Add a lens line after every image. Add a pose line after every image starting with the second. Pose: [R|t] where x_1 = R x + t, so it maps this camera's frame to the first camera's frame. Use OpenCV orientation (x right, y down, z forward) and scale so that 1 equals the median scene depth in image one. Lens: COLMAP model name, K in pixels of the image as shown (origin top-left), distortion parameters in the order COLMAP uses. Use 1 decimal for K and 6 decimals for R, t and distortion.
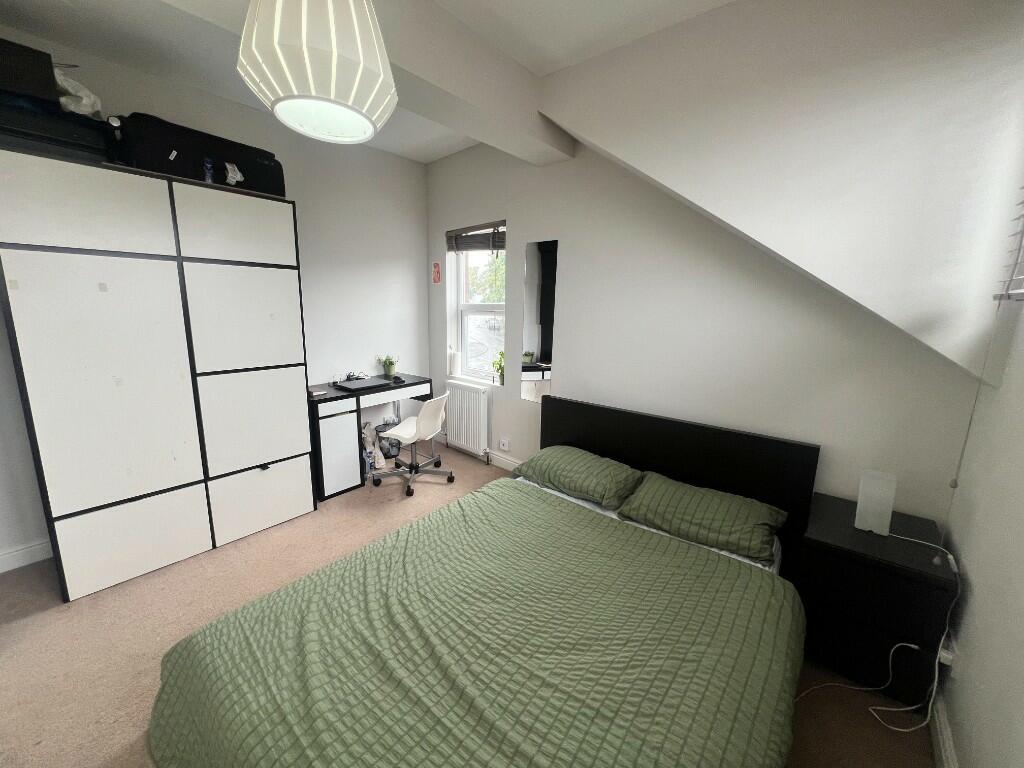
lens RADIAL K [[415.7, 0, 505.5], [0, 415.7, 382.0], [0, 0, 1]] dist [0.001569, -0.000054]
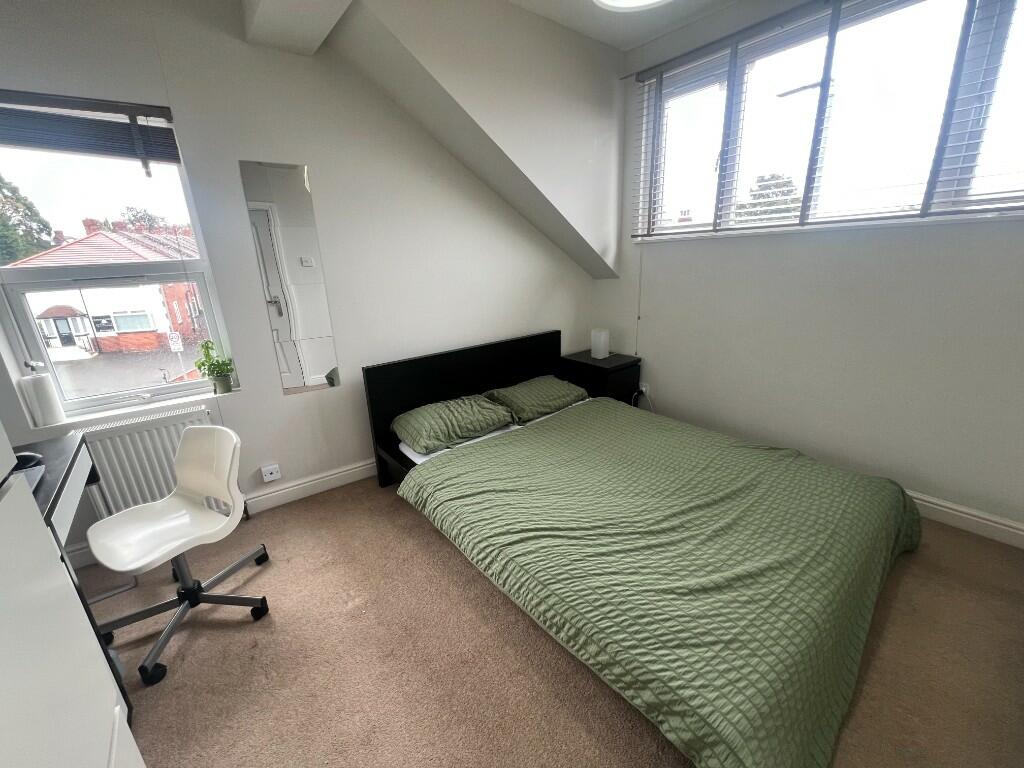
lens RADIAL K [[415.7, 0, 508.5], [0, 415.7, 383.4], [0, 0, 1]] dist [0.001569, -0.000054]
pose [[0.181998, -0.308981, 0.933492, -0.923870], [0.228674, 0.936618, 0.265432, -0.136600], [-0.956339, 0.165157, 0.241119, 0.793629]]
